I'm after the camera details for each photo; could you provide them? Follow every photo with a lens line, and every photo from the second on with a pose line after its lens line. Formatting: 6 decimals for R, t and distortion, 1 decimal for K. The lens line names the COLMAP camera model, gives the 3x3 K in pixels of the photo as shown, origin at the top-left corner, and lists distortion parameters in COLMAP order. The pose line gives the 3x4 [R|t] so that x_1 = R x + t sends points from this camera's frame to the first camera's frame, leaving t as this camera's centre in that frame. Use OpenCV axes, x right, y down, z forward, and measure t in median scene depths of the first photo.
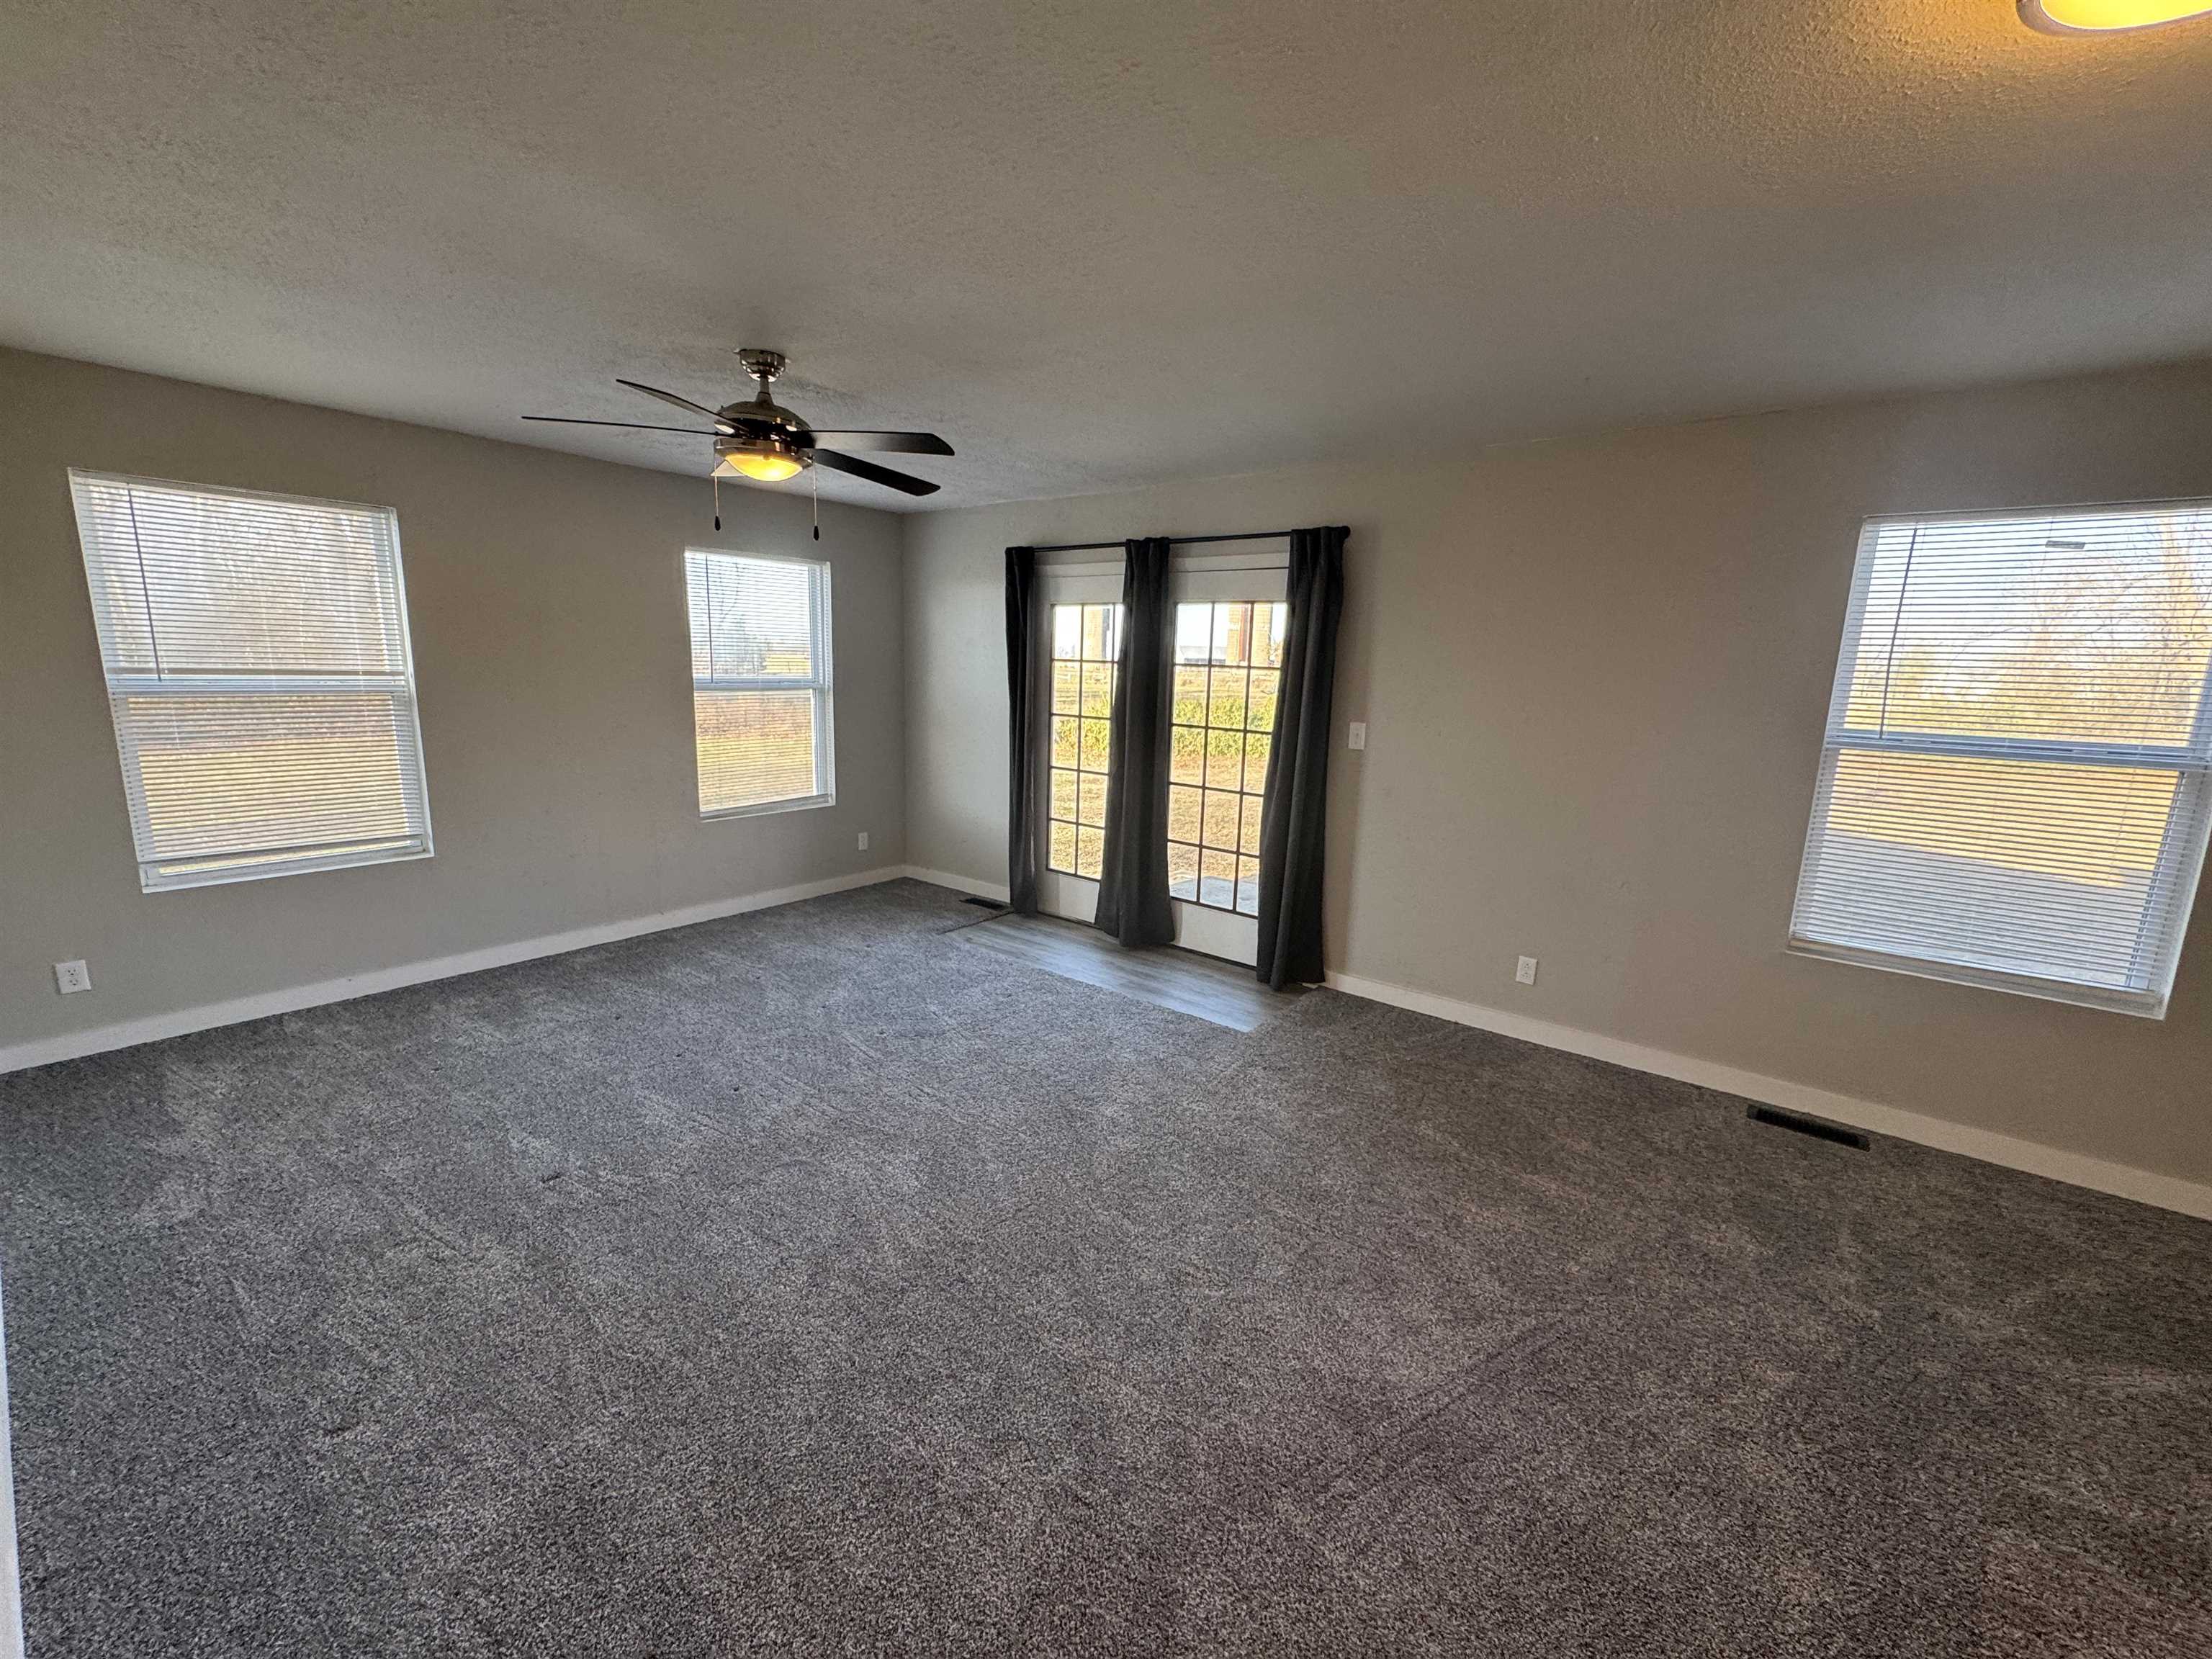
lens RADIAL K [[890.8, 0, 1104.6], [0, 890.8, 823.9], [0, 0, 1]] dist [-0.001396, -0.000595]
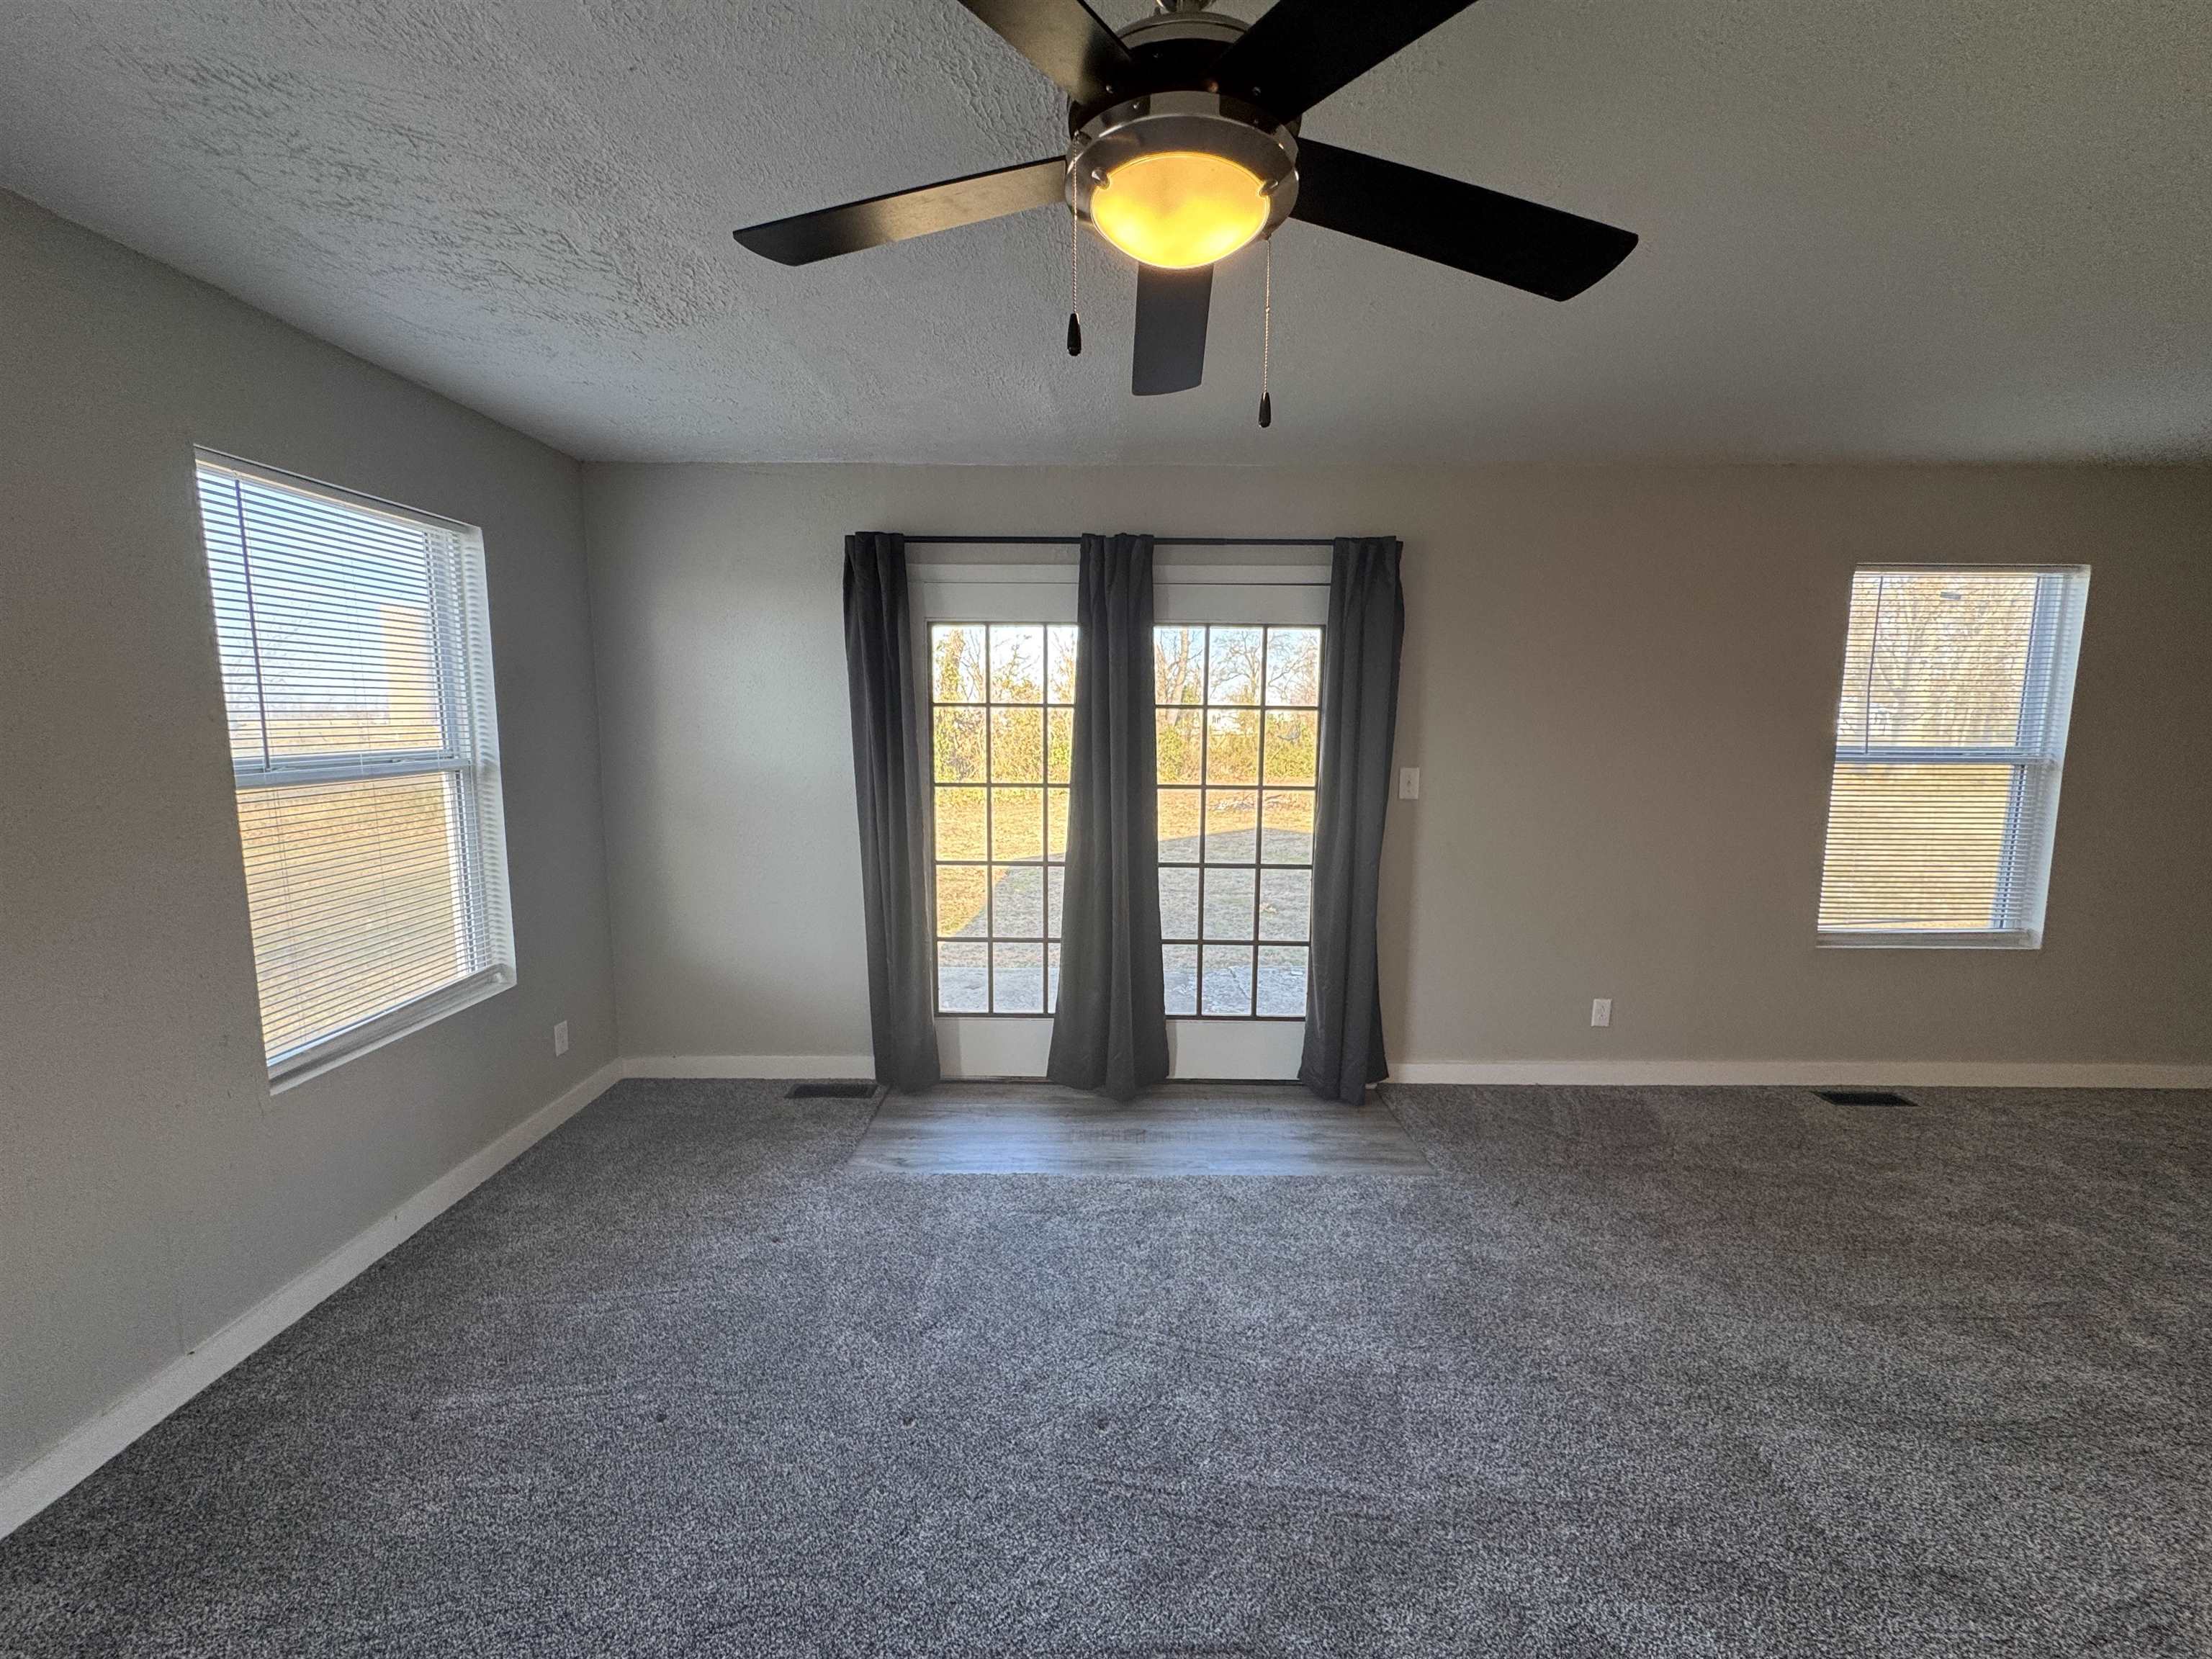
lens RADIAL K [[890.8, 0, 1104.6], [0, 890.8, 823.9], [0, 0, 1]] dist [-0.001396, -0.000595]
pose [[0.787970, -0.098834, 0.607730, -0.415994], [0.130381, 0.991433, -0.007814, -0.081082], [-0.601751, 0.085394, 0.794105, 0.441728]]
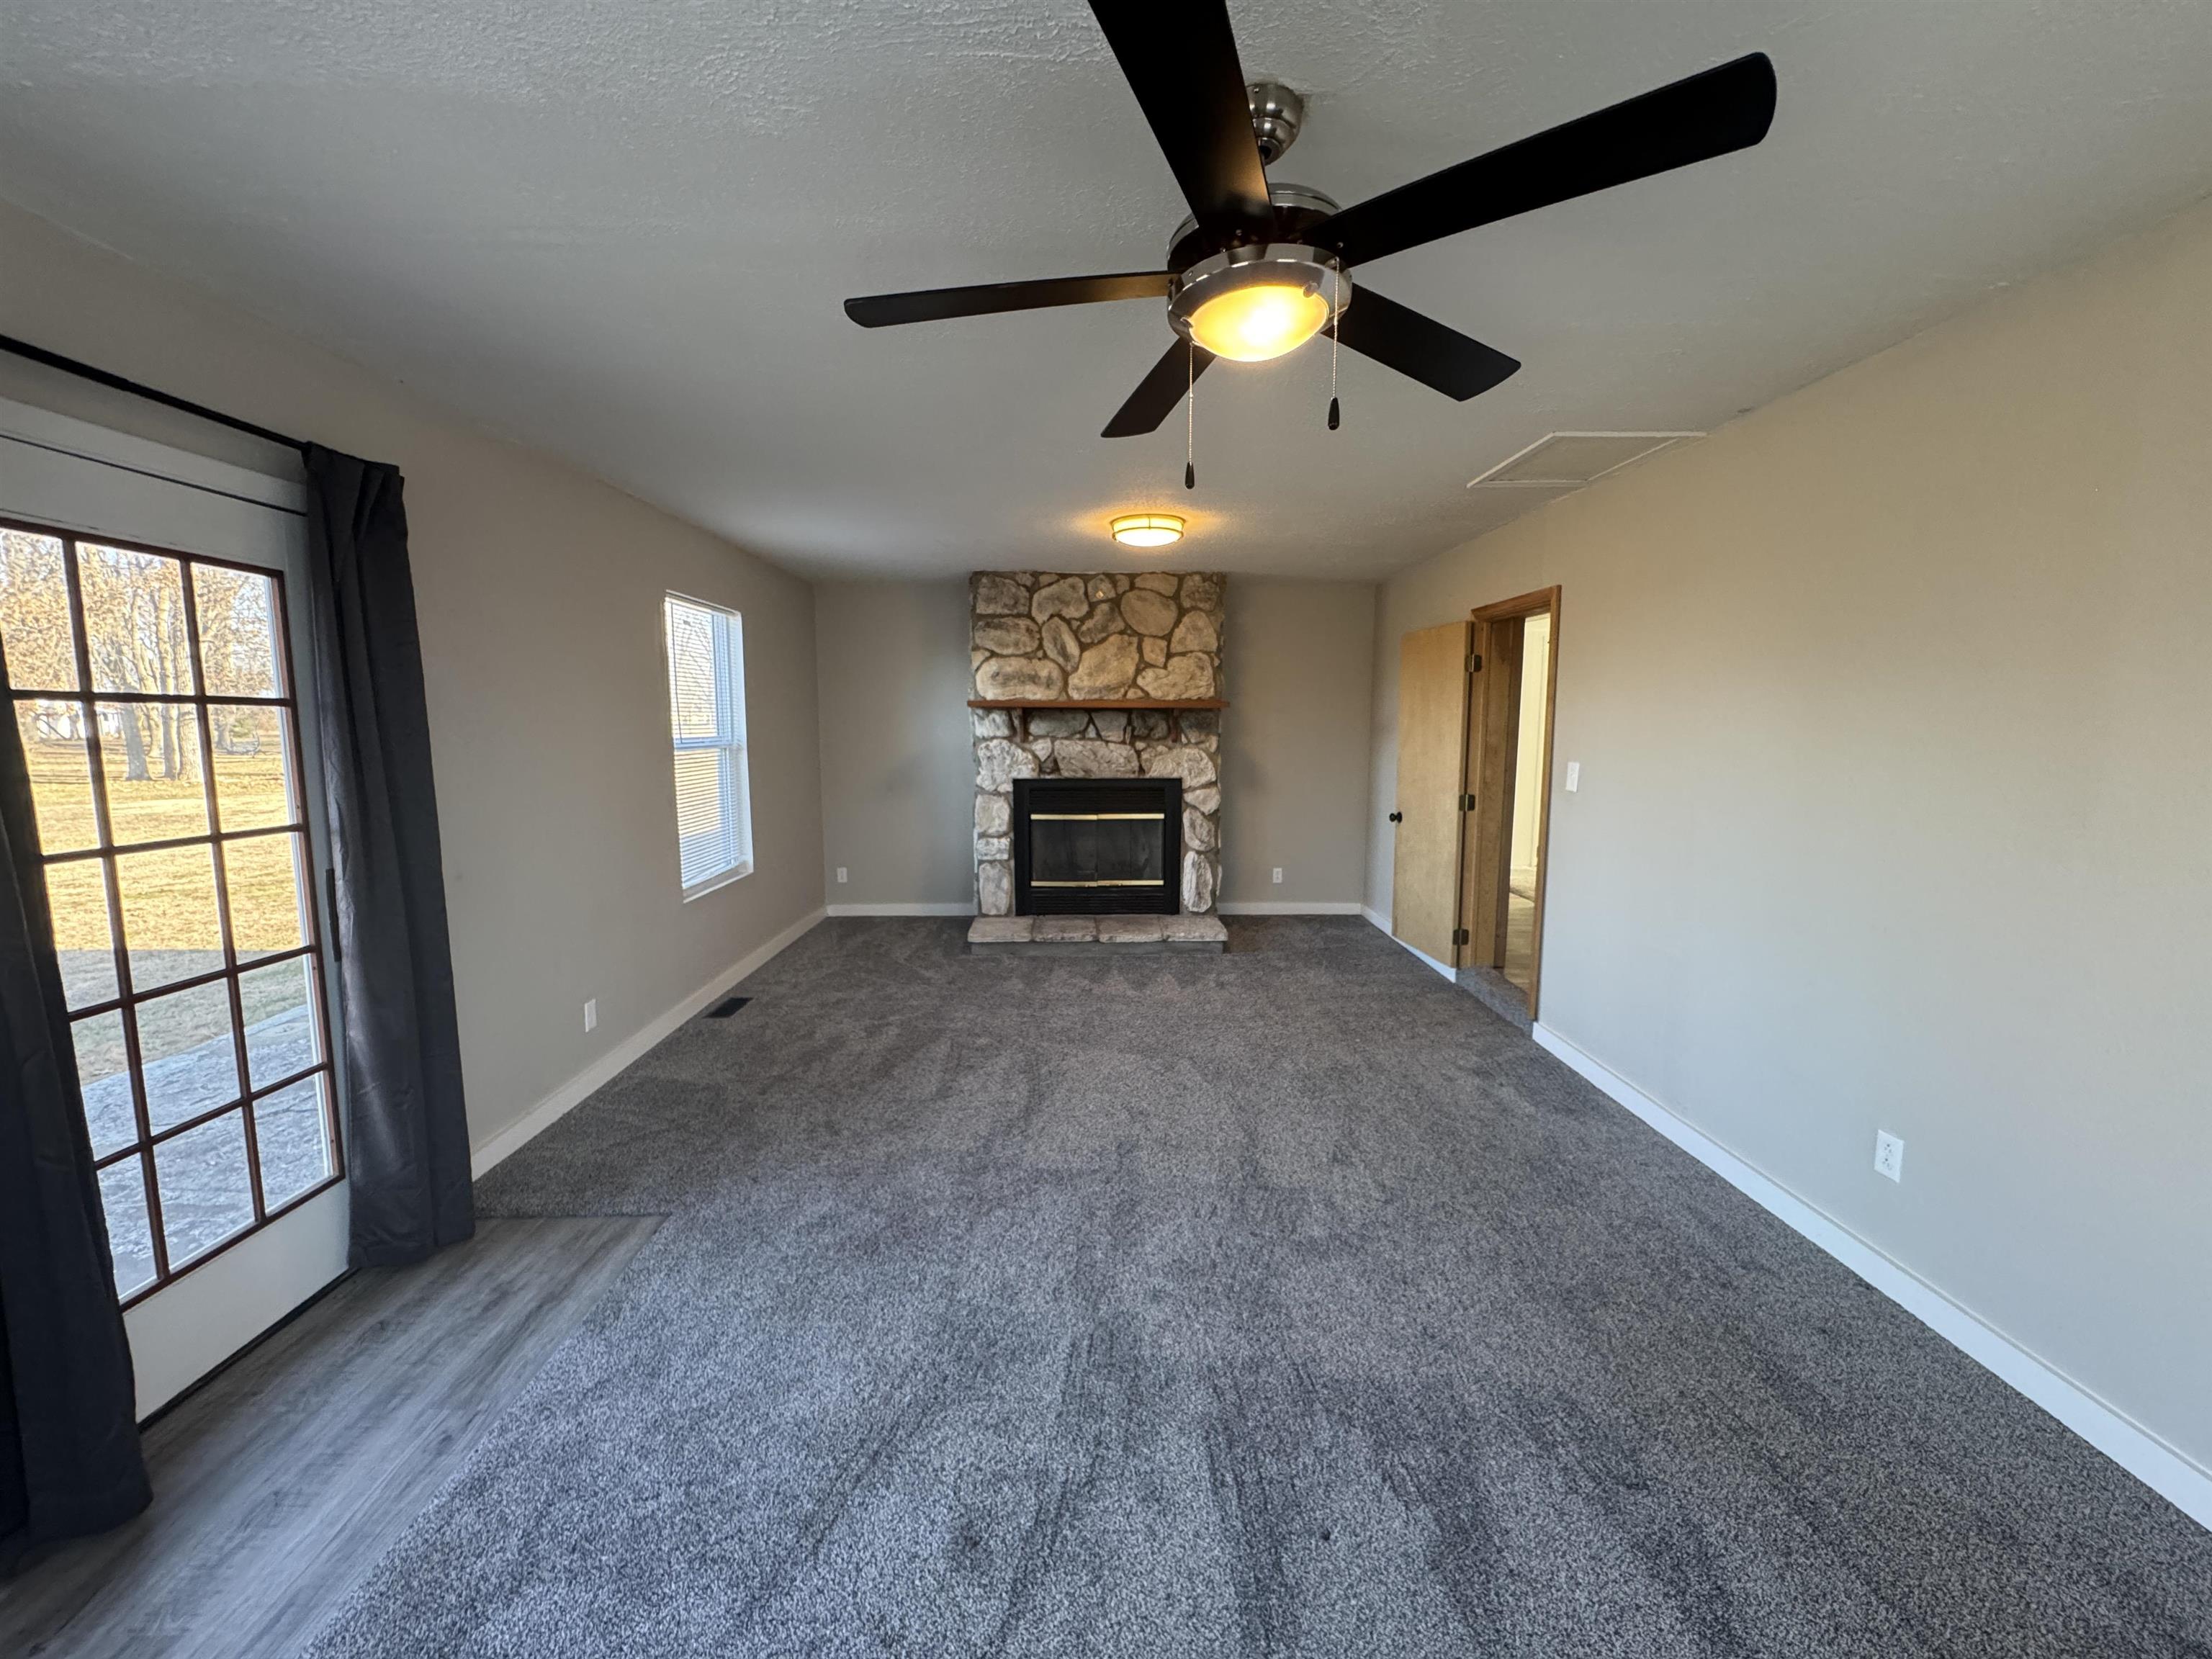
lens RADIAL K [[890.8, 0, 1104.6], [0, 890.8, 823.9], [0, 0, 1]] dist [-0.001396, -0.000595]
pose [[-0.631094, -0.117262, 0.766792, -0.461426], [0.130272, 0.958447, 0.253789, -0.160436], [-0.764689, 0.260056, -0.589595, 0.880909]]
